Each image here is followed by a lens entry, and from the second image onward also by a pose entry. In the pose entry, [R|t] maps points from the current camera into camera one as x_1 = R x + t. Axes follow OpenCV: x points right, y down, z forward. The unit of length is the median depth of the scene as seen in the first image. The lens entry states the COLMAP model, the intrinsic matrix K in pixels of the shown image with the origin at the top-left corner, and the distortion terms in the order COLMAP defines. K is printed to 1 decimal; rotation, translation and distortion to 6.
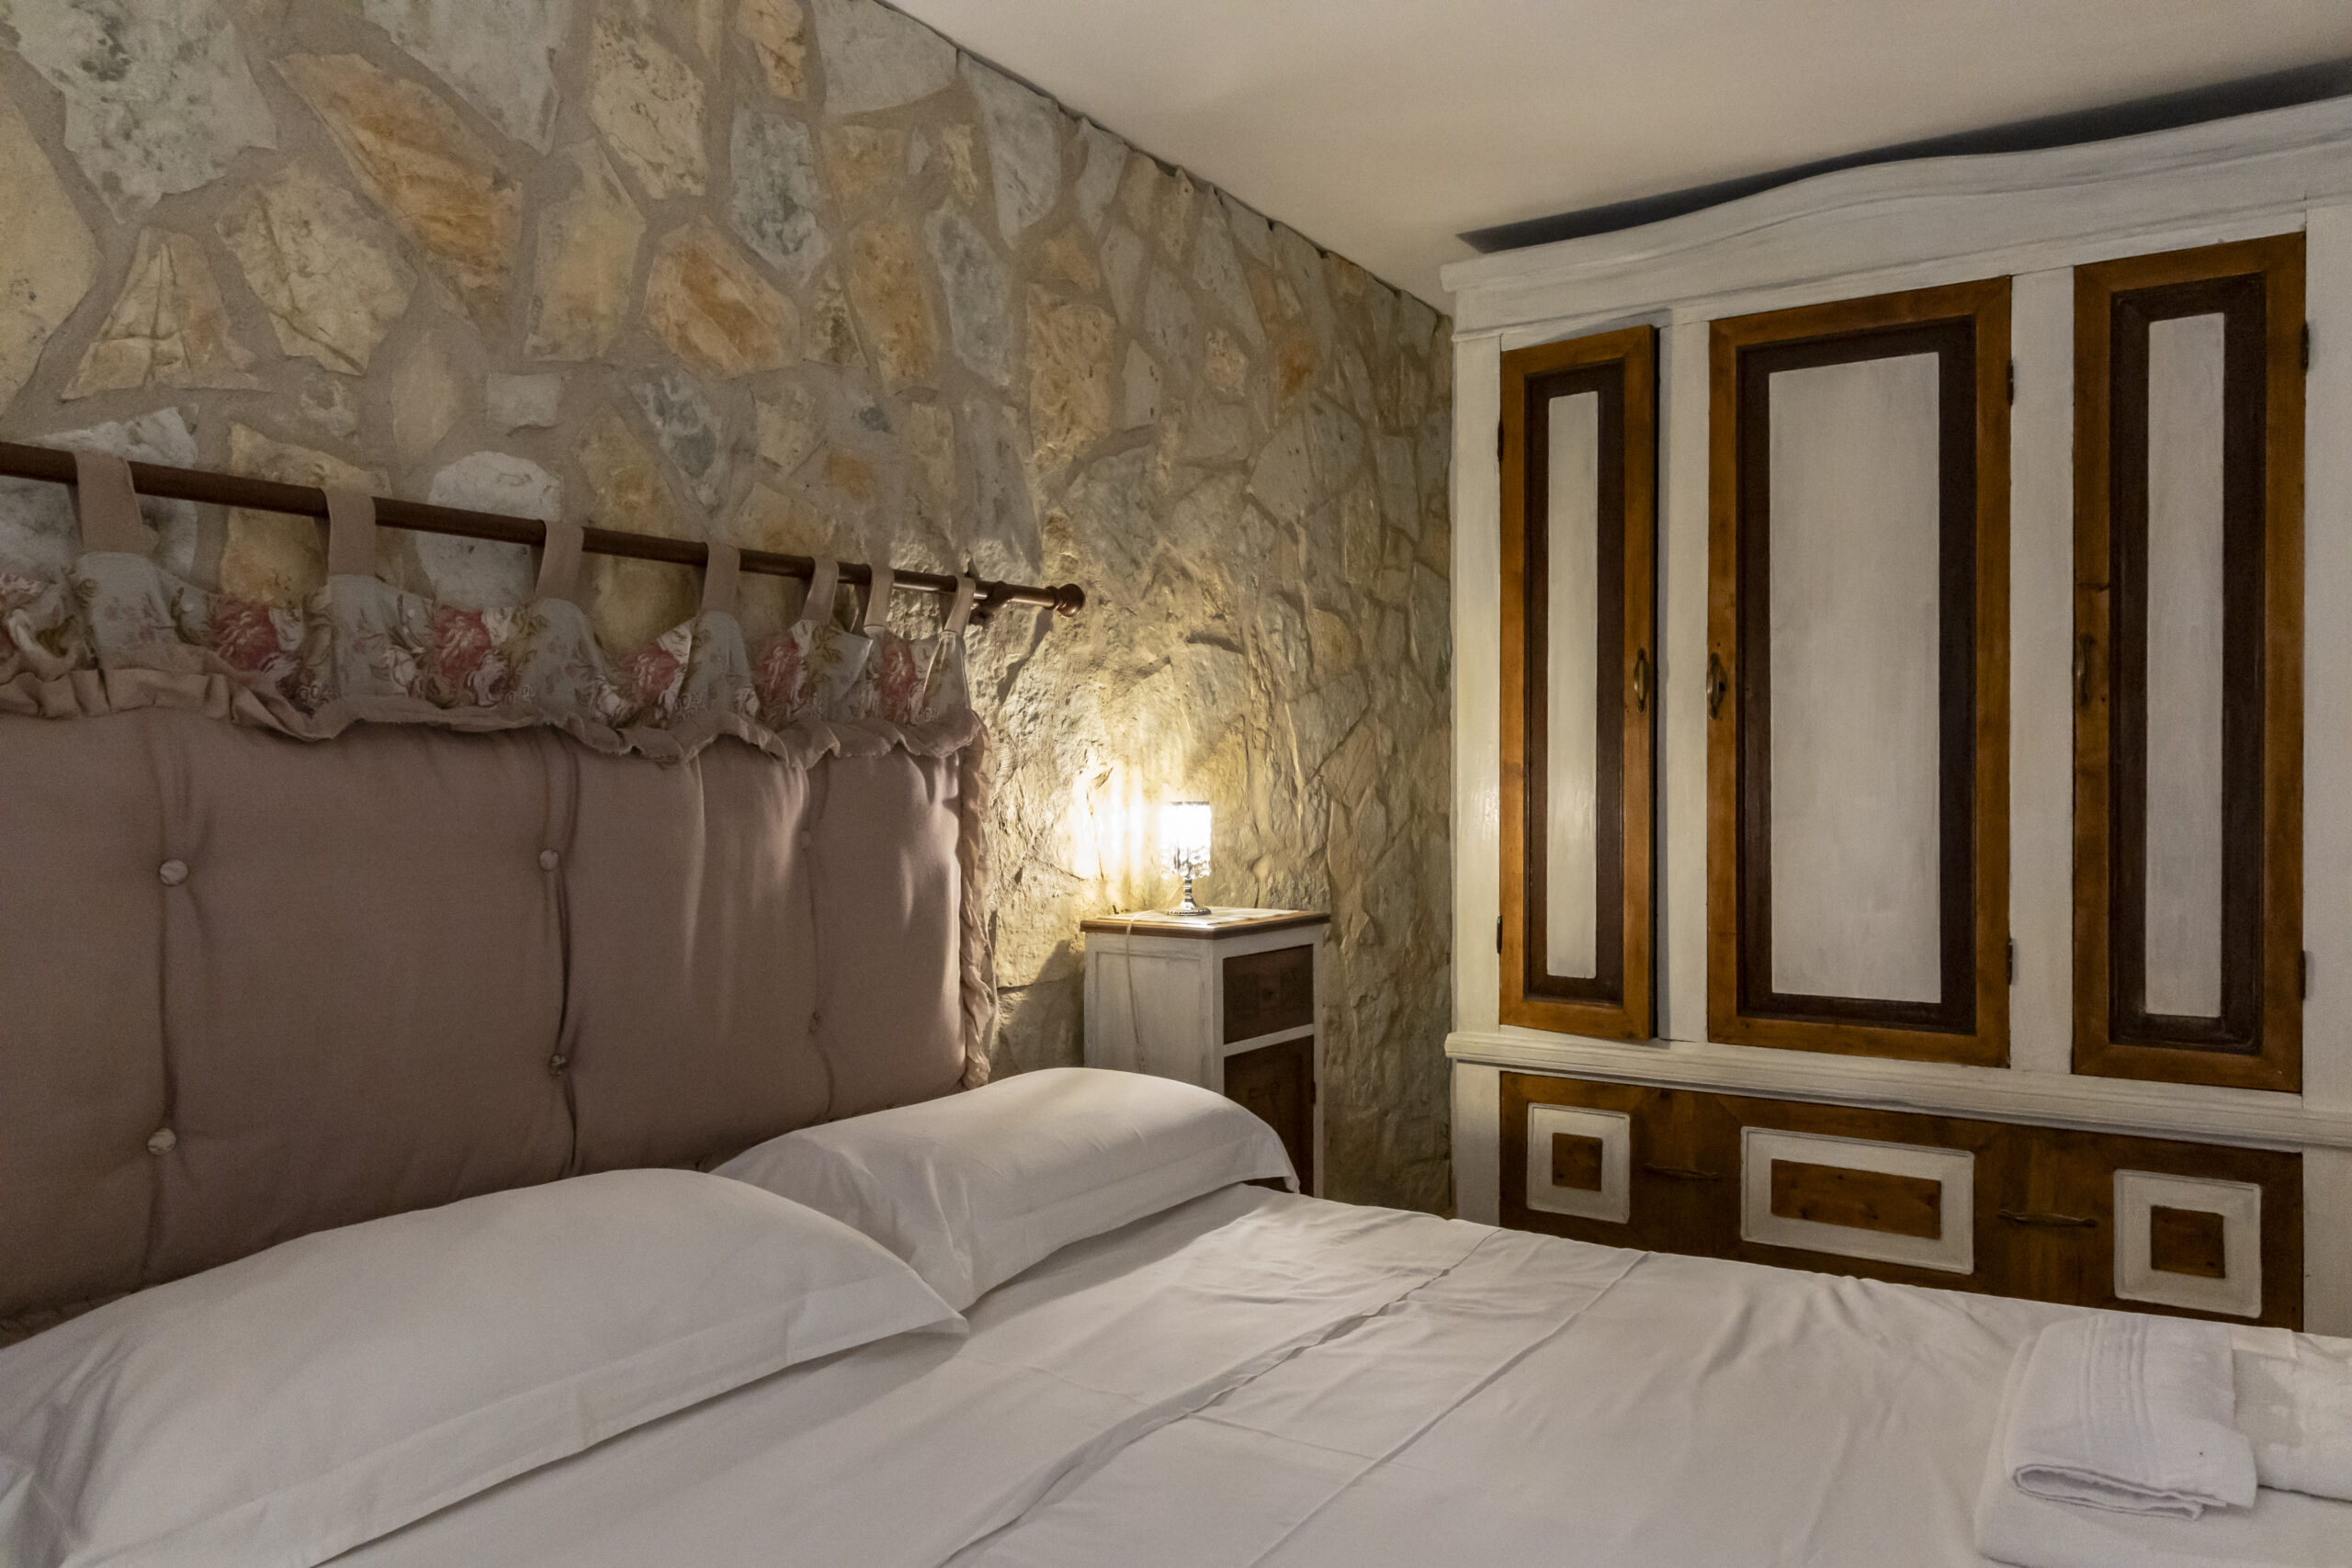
lens RADIAL K [[1600.5, 0, 1177.2], [0, 1600.5, 788.0], [0, 0, 1]] dist [0.006764, -0.000614]
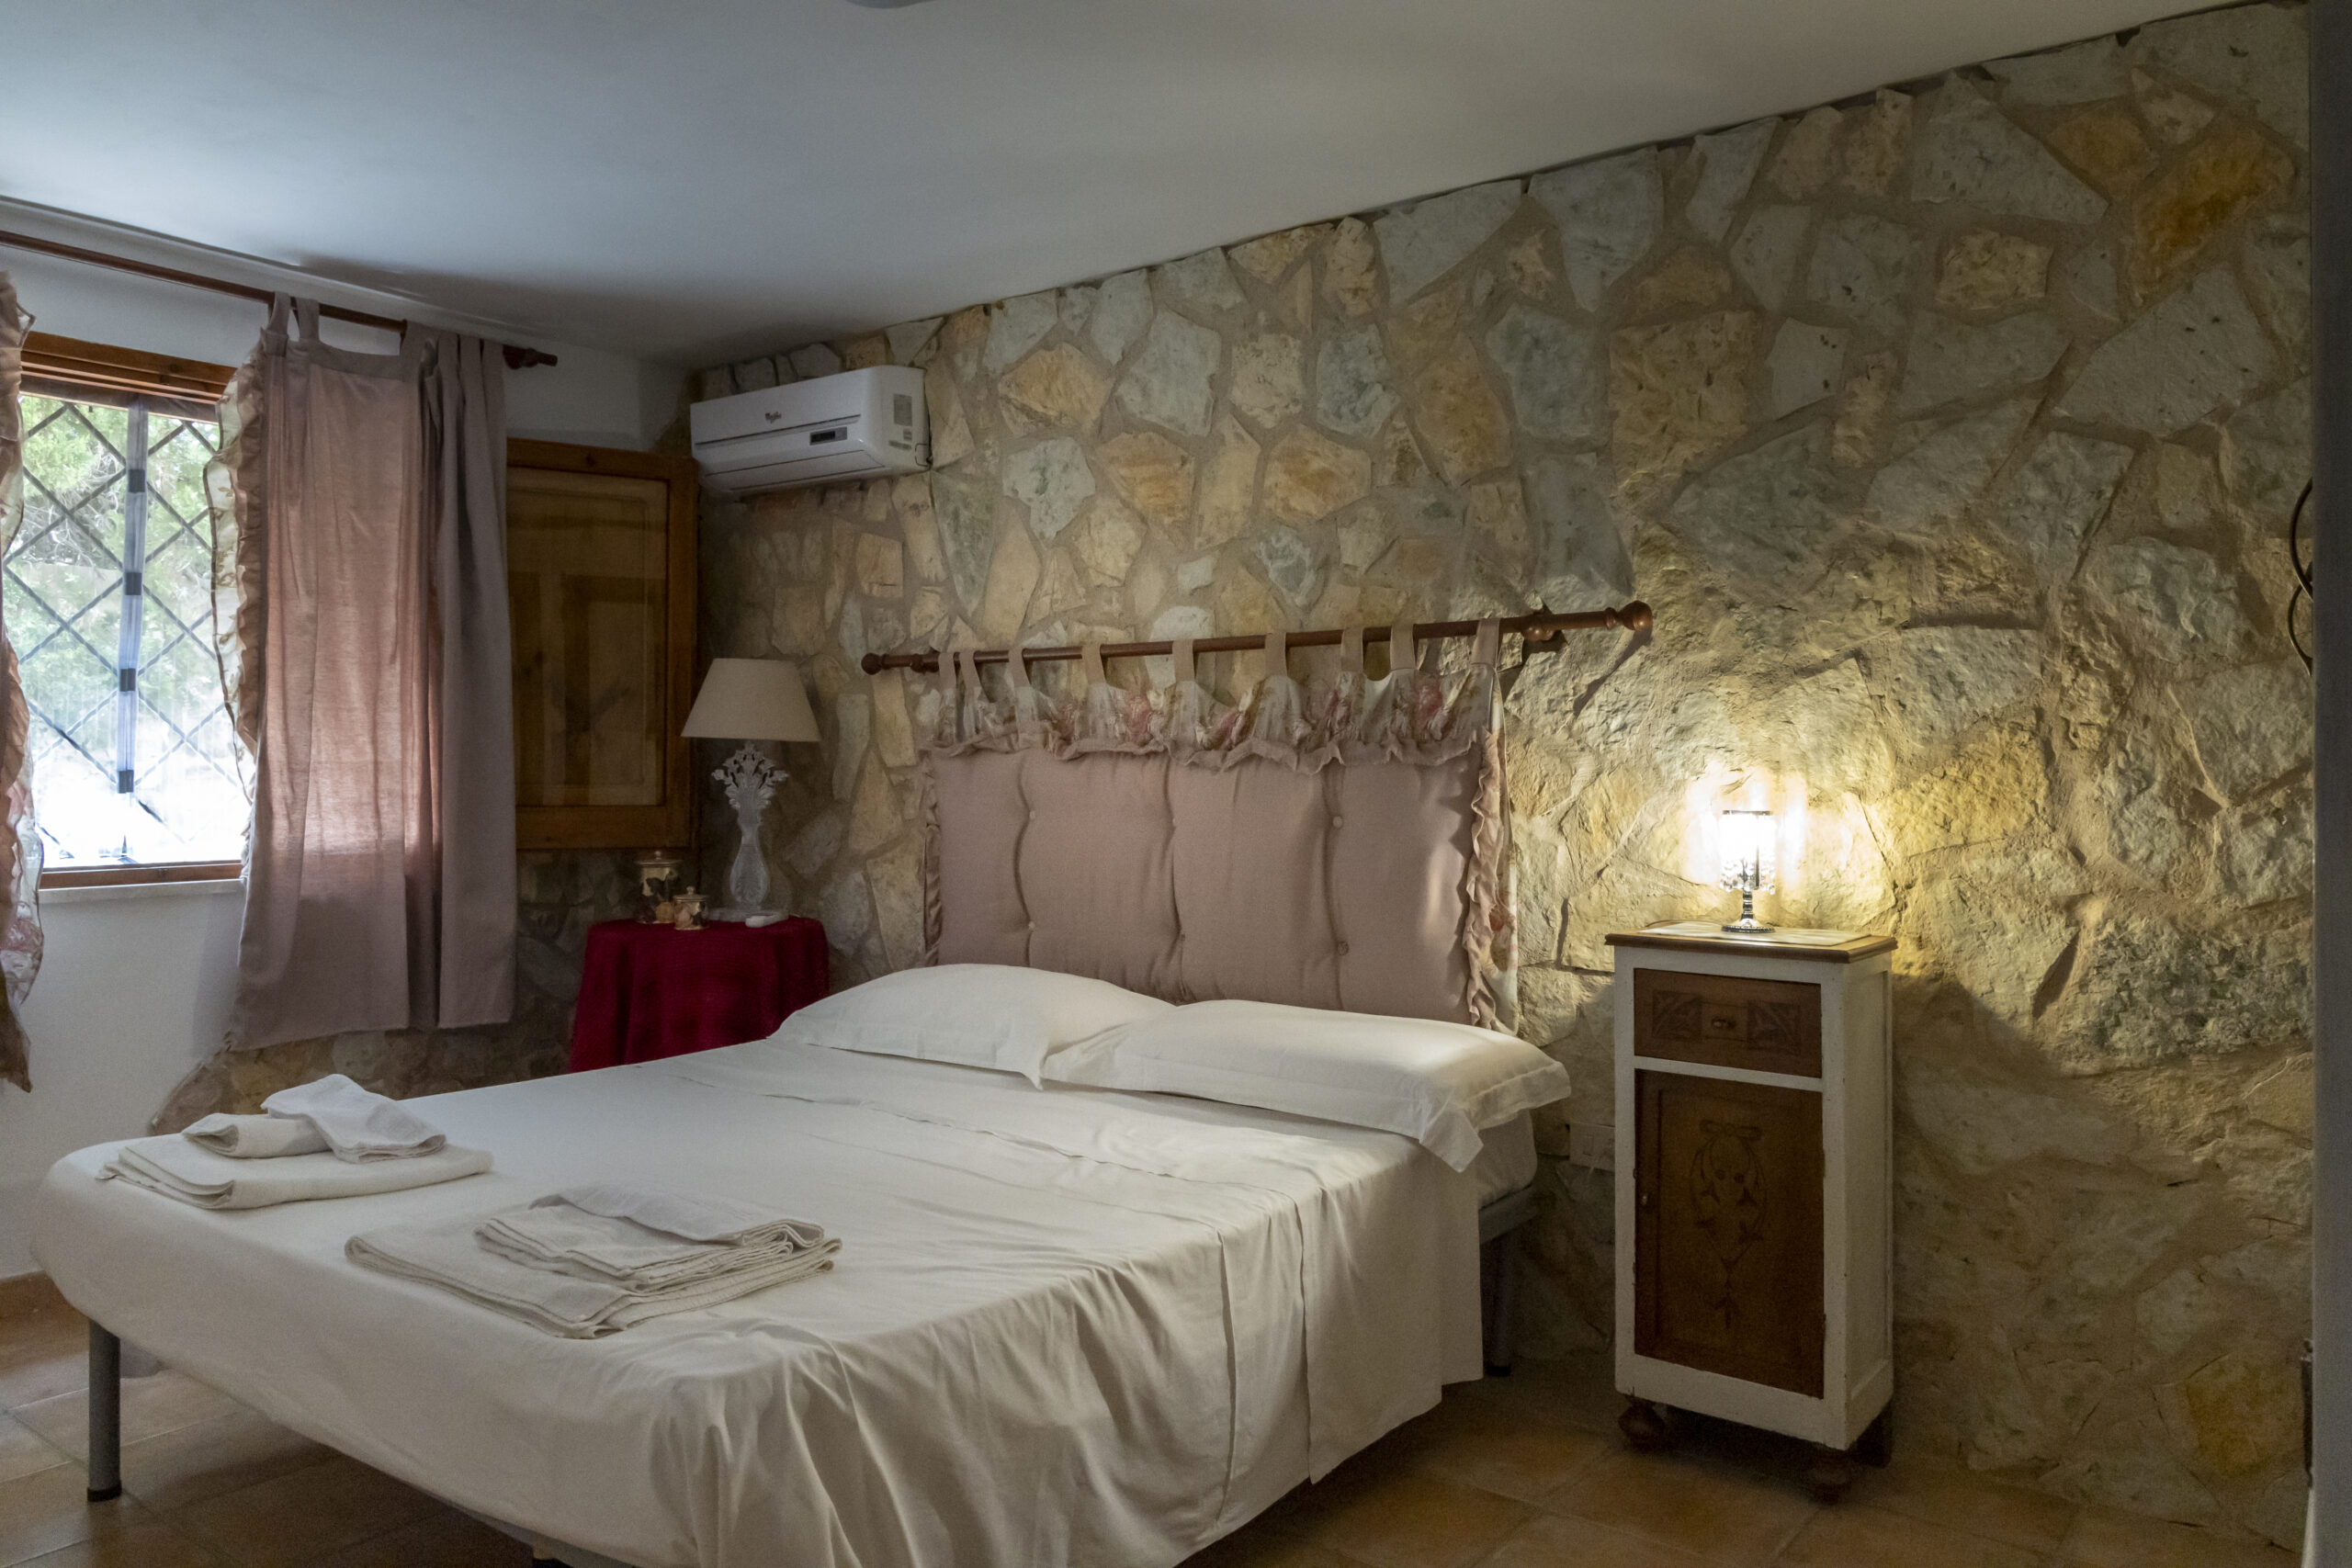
lens RADIAL K [[1600.5, 0, 1177.4], [0, 1600.5, 773.3], [0, 0, 1]] dist [0.006764, -0.000614]
pose [[-0.040319, 0.005311, -0.999173, 1.018908], [-0.011318, 0.999919, 0.005771, -0.016011], [0.999123, 0.011541, -0.040256, 0.748441]]
